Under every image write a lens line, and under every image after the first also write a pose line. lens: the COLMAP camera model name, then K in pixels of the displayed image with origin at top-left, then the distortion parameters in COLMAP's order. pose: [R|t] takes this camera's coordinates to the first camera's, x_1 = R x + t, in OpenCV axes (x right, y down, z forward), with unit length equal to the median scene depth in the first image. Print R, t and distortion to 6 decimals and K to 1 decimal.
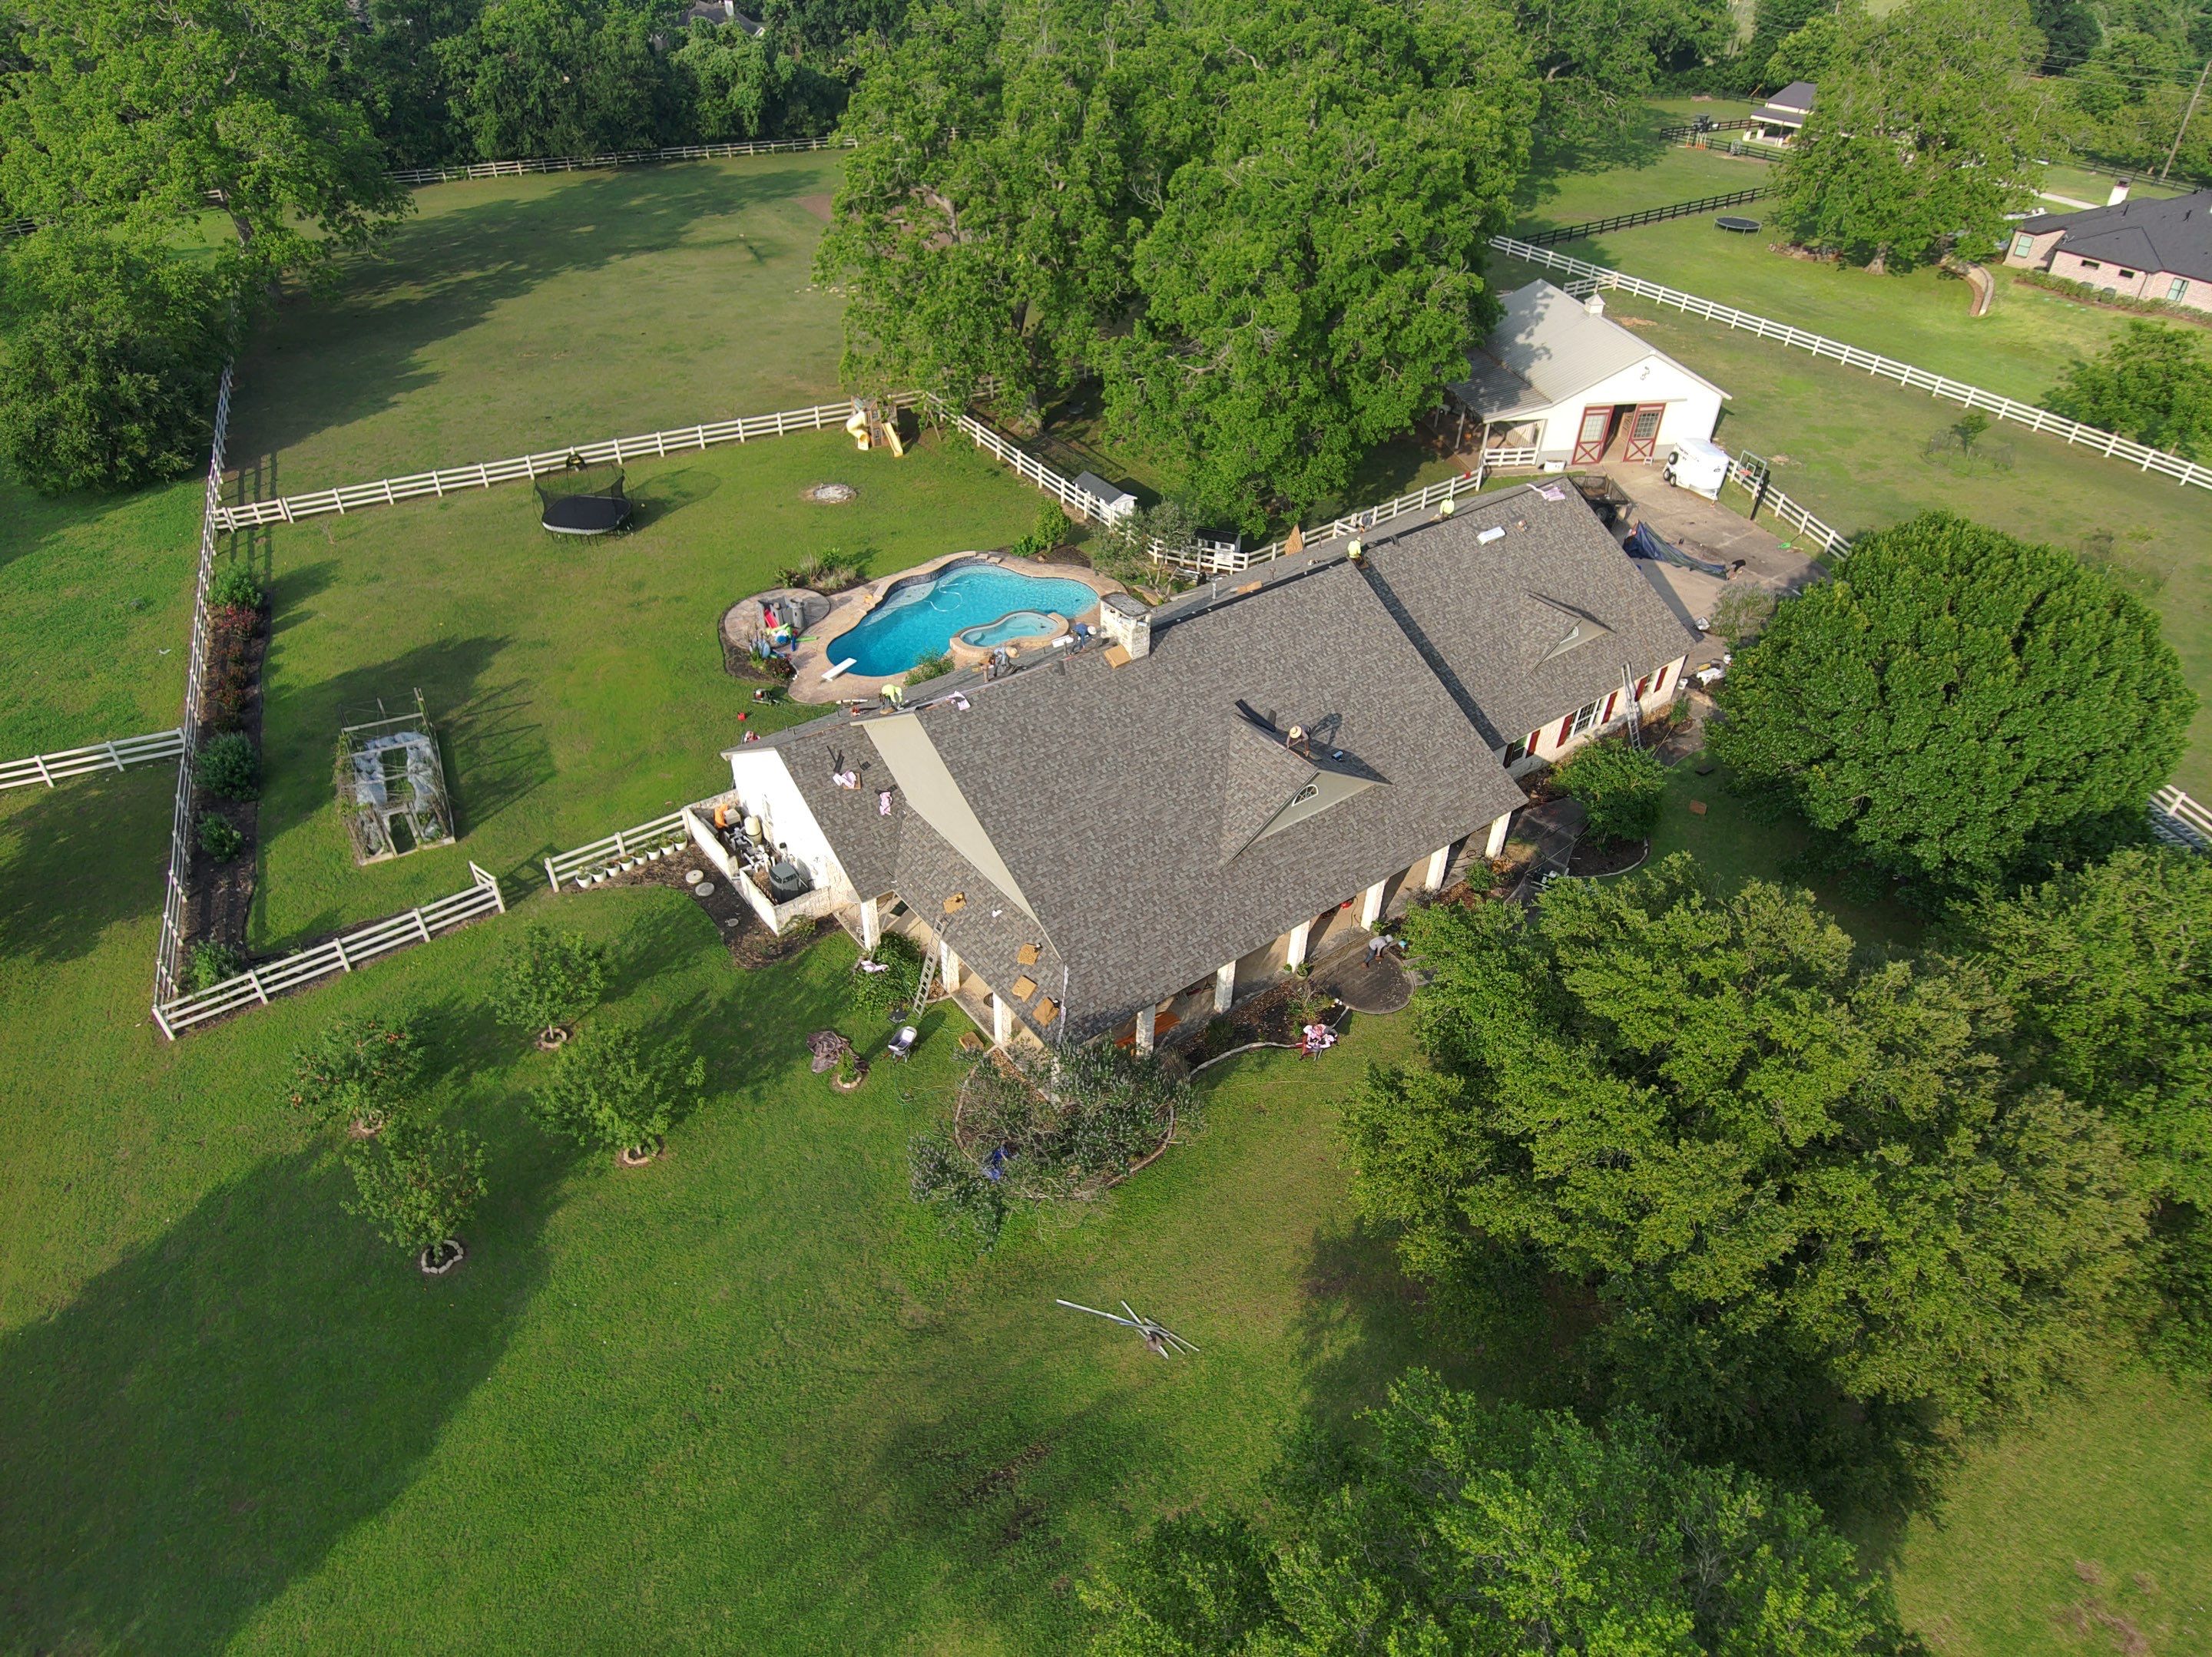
lens RADIAL K [[1302.1, 0, 1113.7], [0, 1302.1, 828.6], [0, 0, 1]] dist [0.092715, -0.124113]
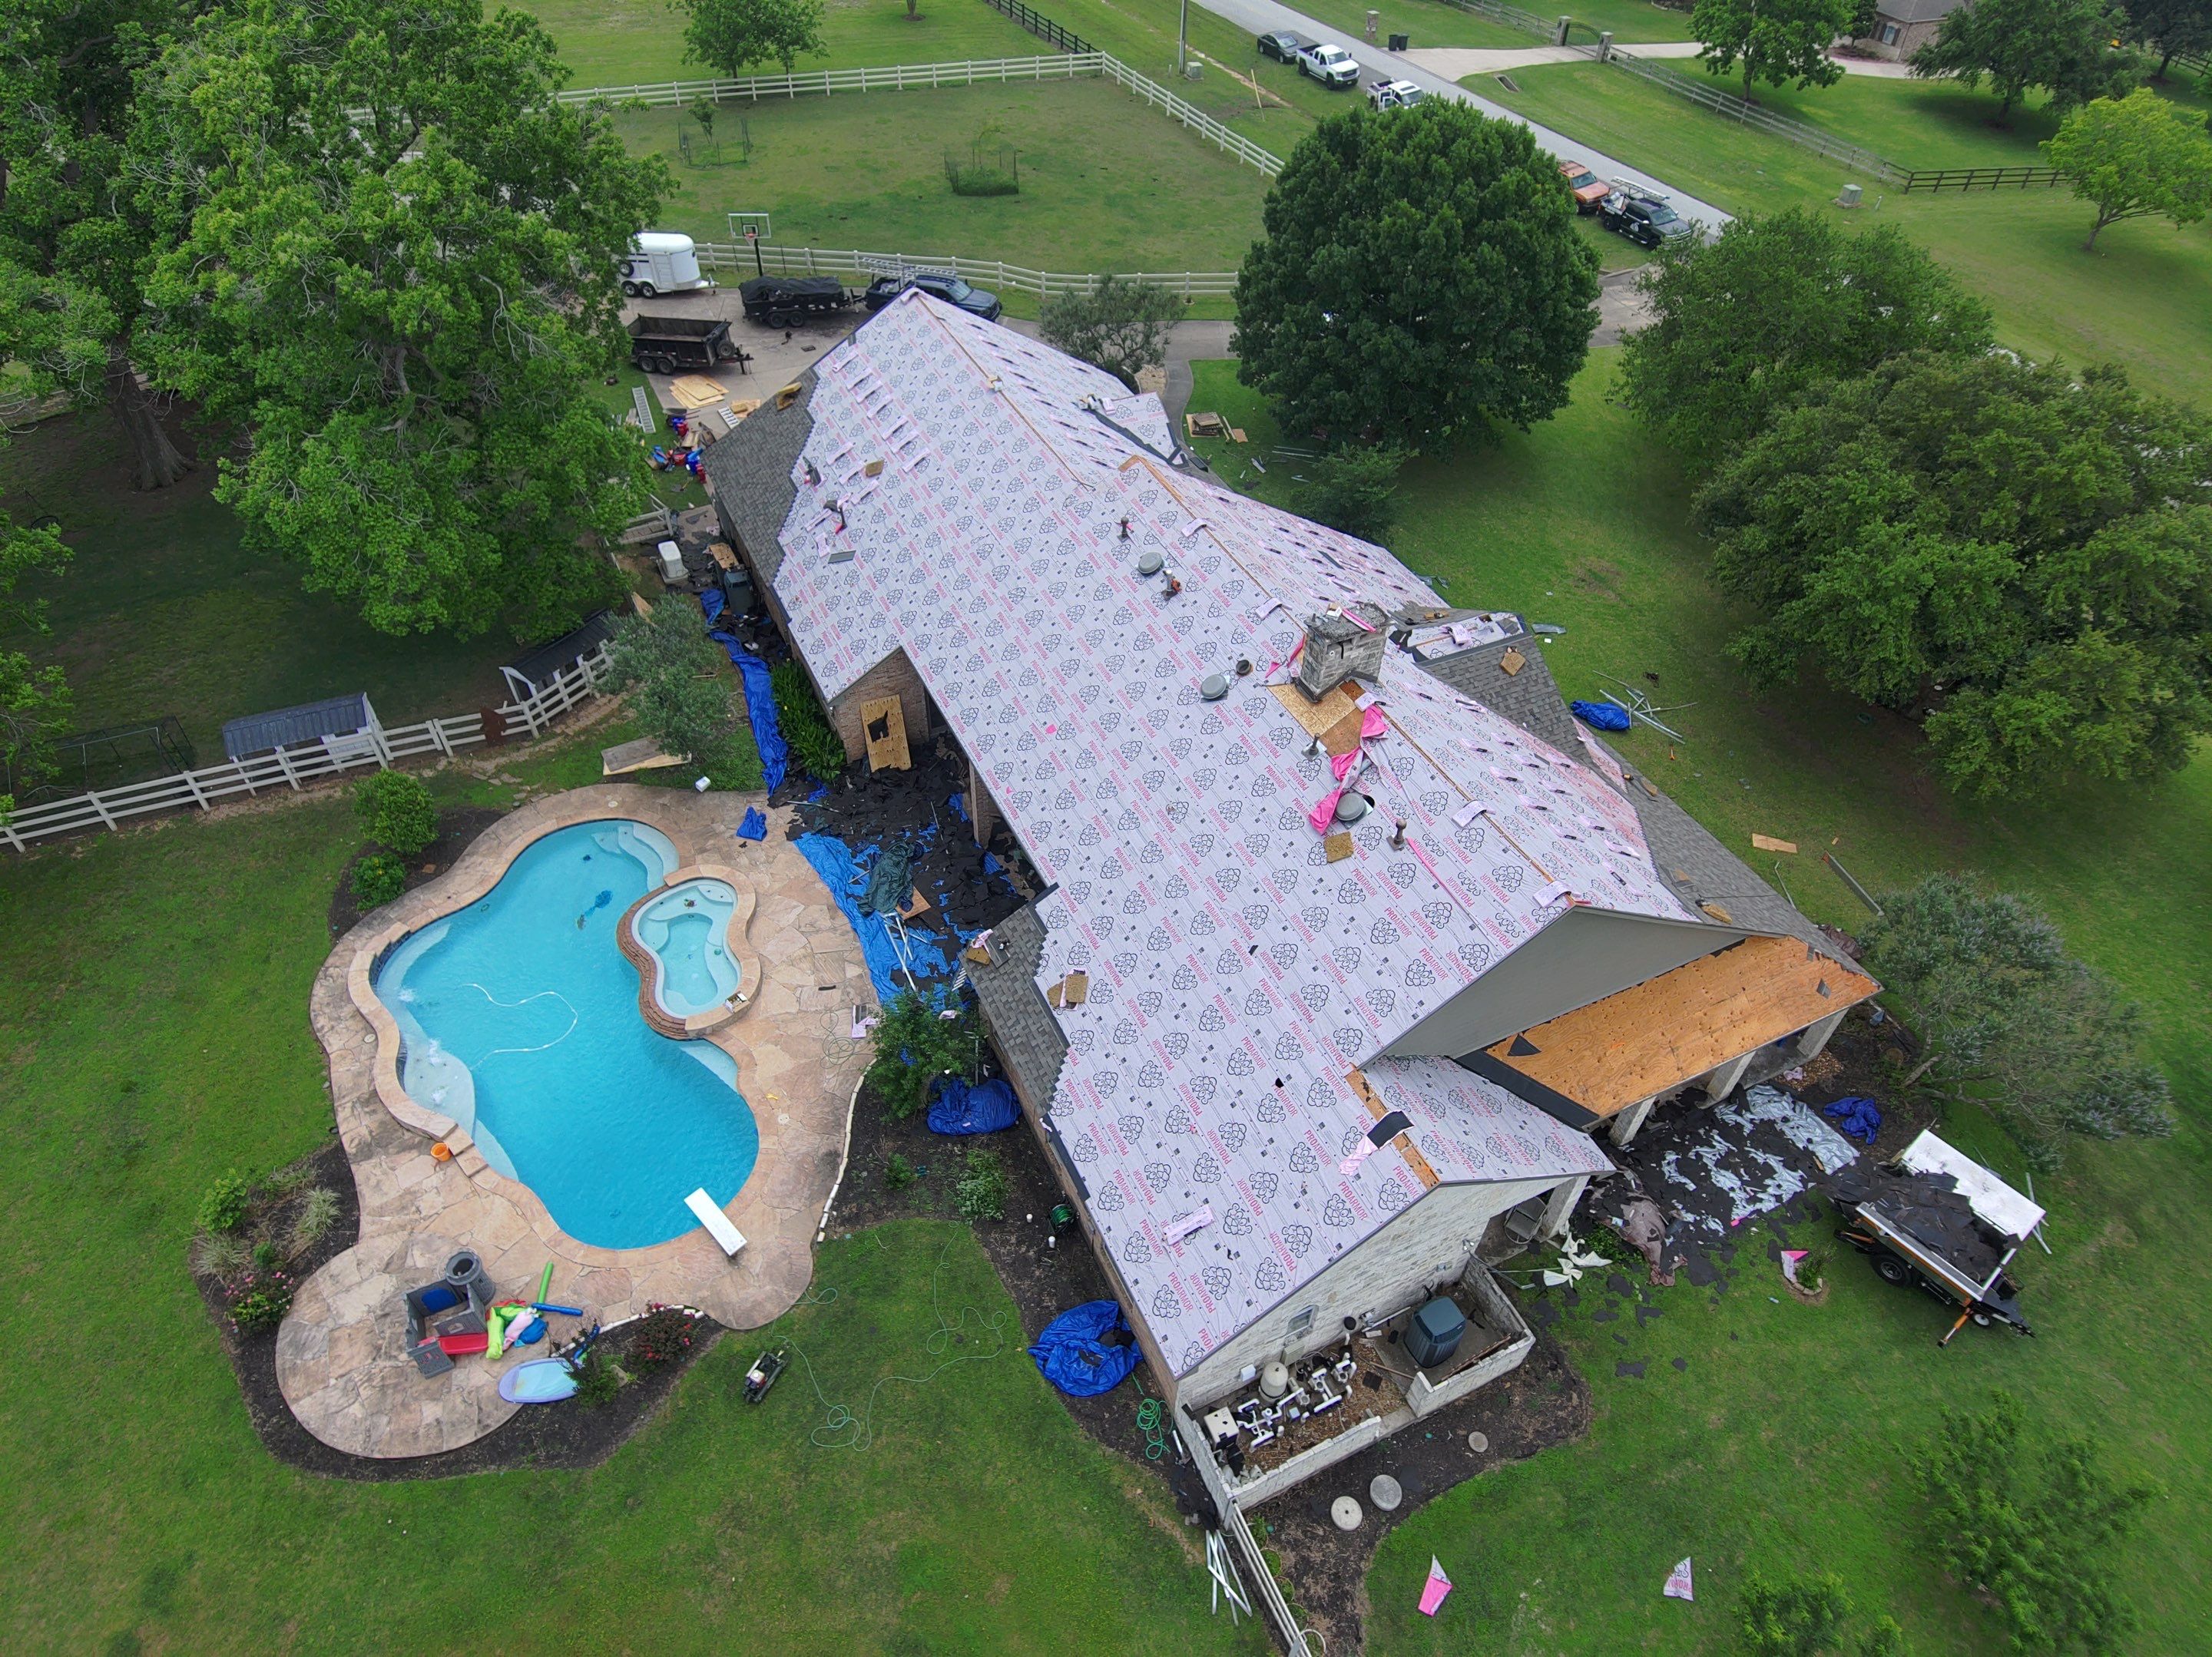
lens RADIAL K [[1302.1, 0, 1113.7], [0, 1302.1, 828.6], [0, 0, 1]] dist [0.092715, -0.124113]
pose [[0.210249, -0.698622, 0.683903, -0.402372], [0.574756, 0.654209, 0.491595, -0.365788], [-0.790854, 0.289720, 0.539084, 0.550029]]
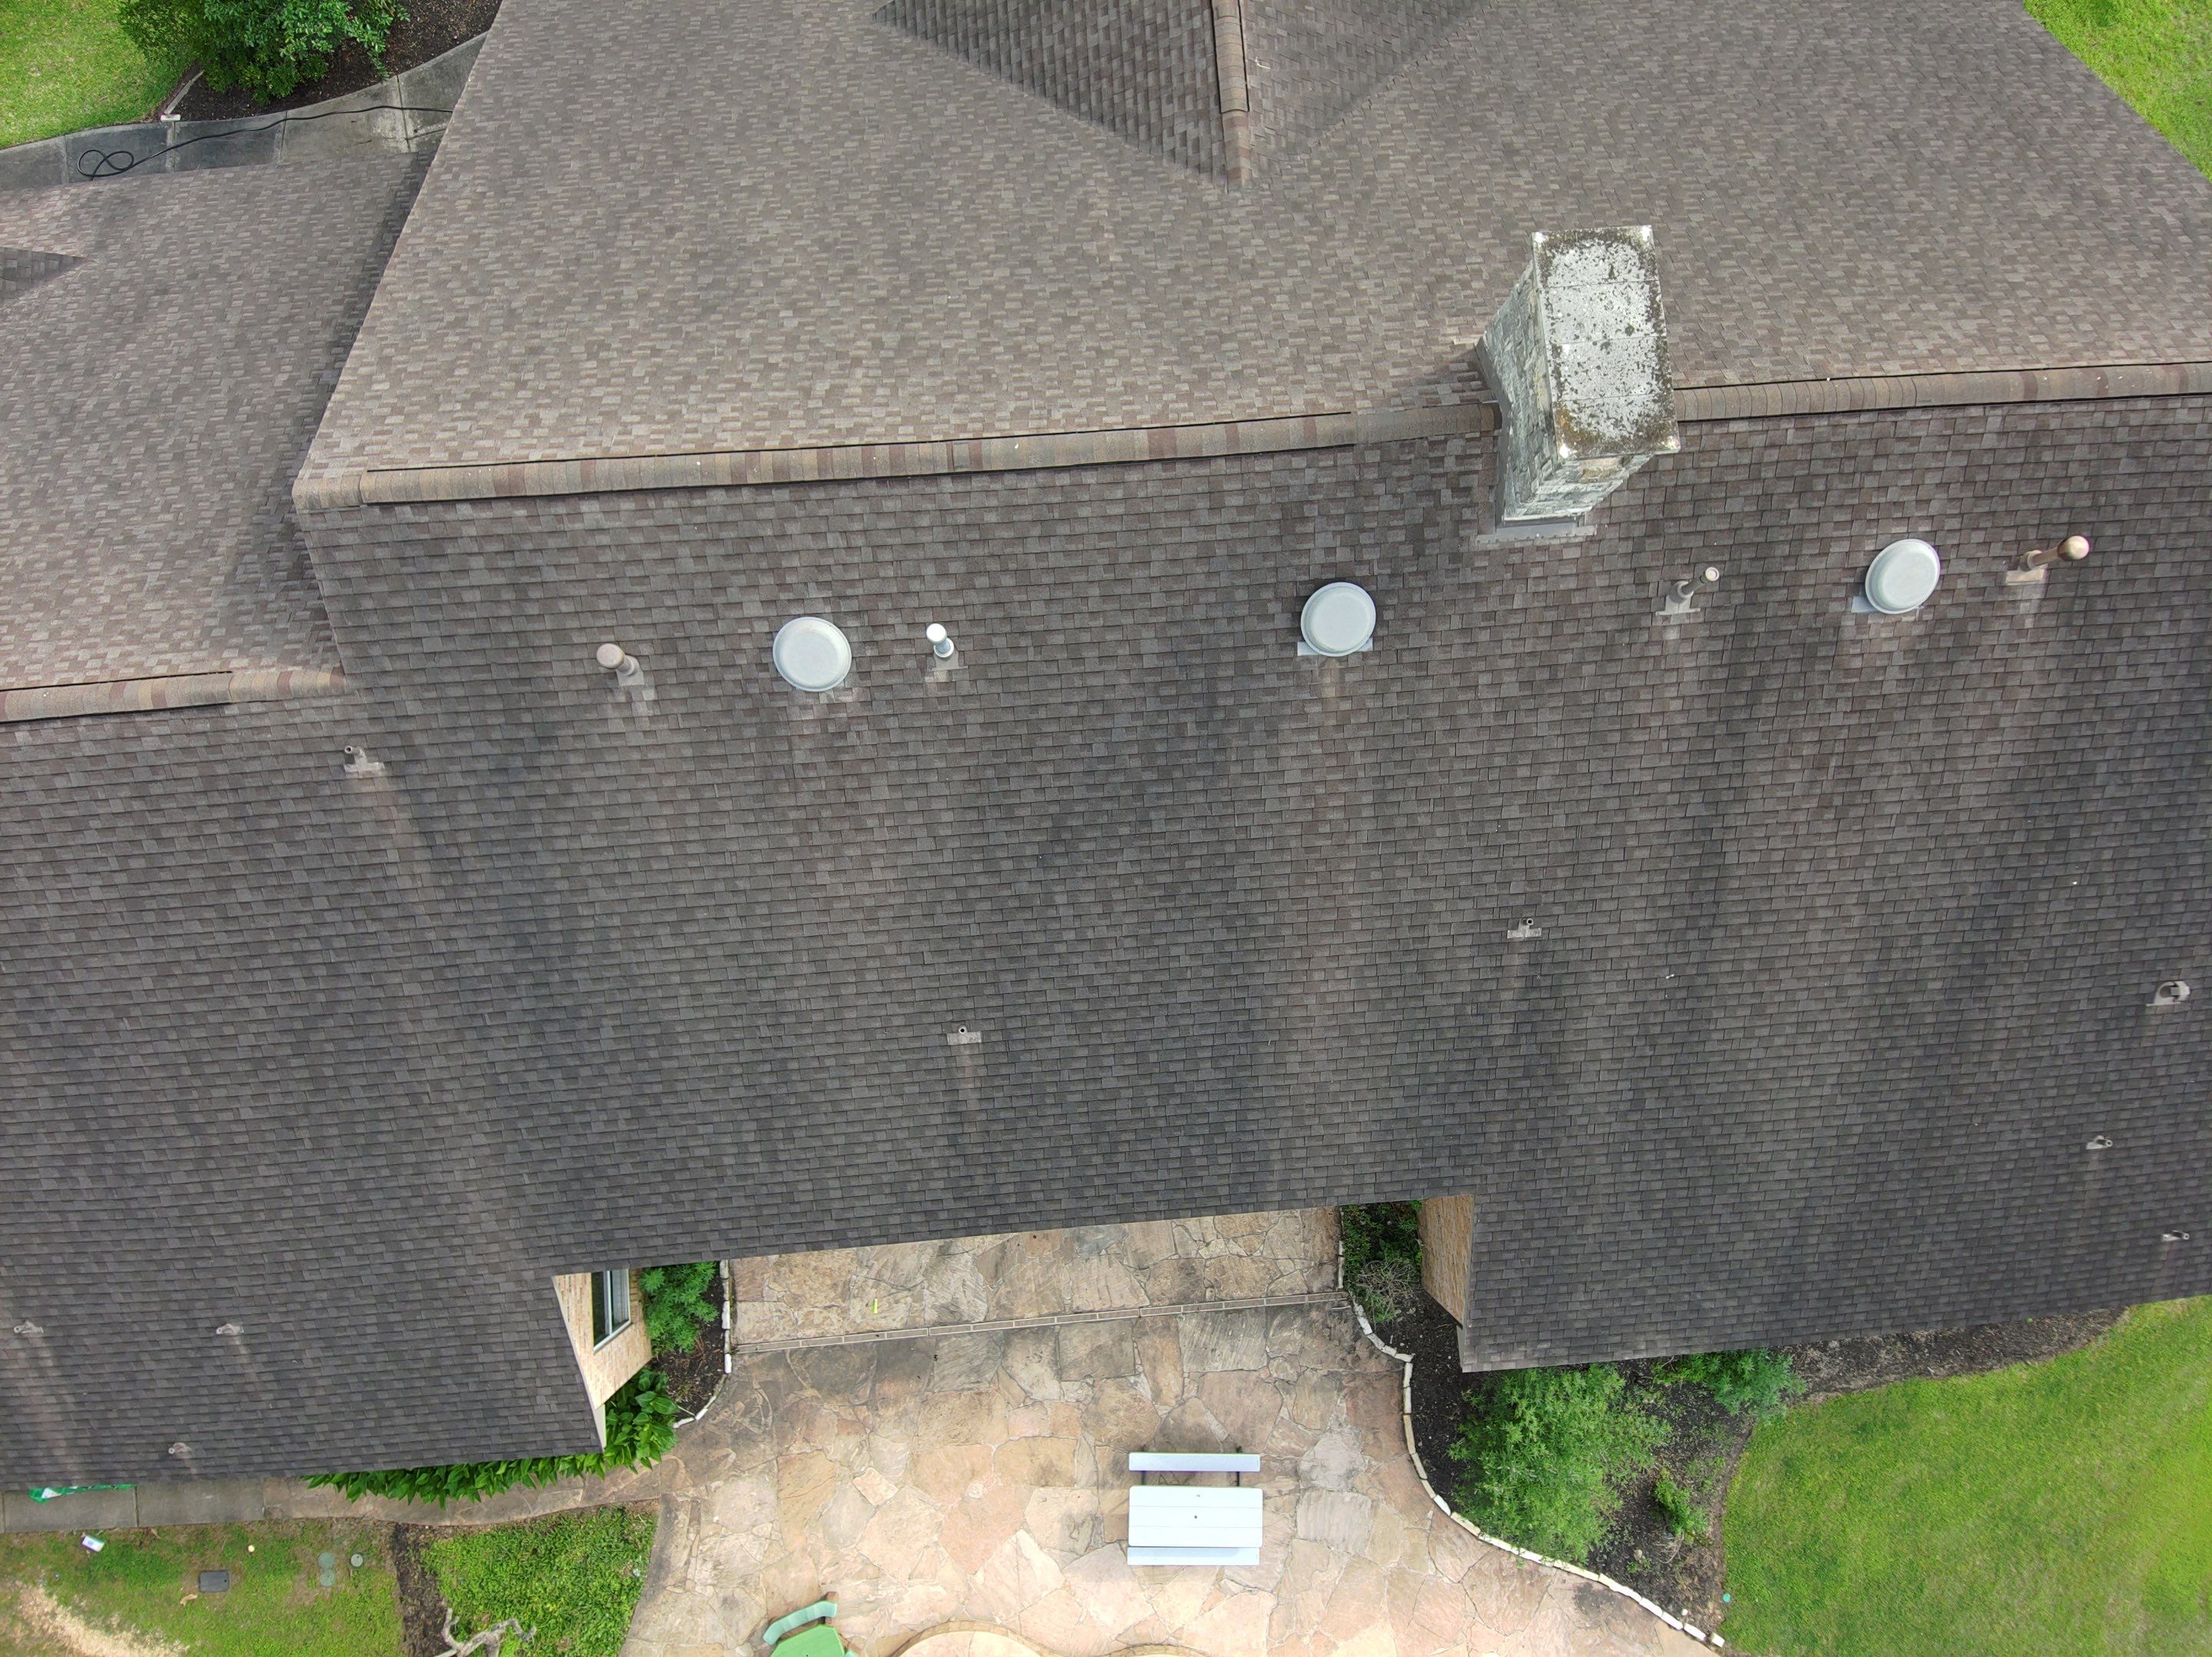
lens RADIAL K [[1302.1, 0, 1113.7], [0, 1302.1, 828.6], [0, 0, 1]] dist [0.092715, -0.124113]
pose [[-0.834450, -0.550951, 0.012101, 0.022717], [0.294435, -0.427163, 0.854892, -0.317059], [-0.465835, 0.716927, 0.518665, 0.708192]]
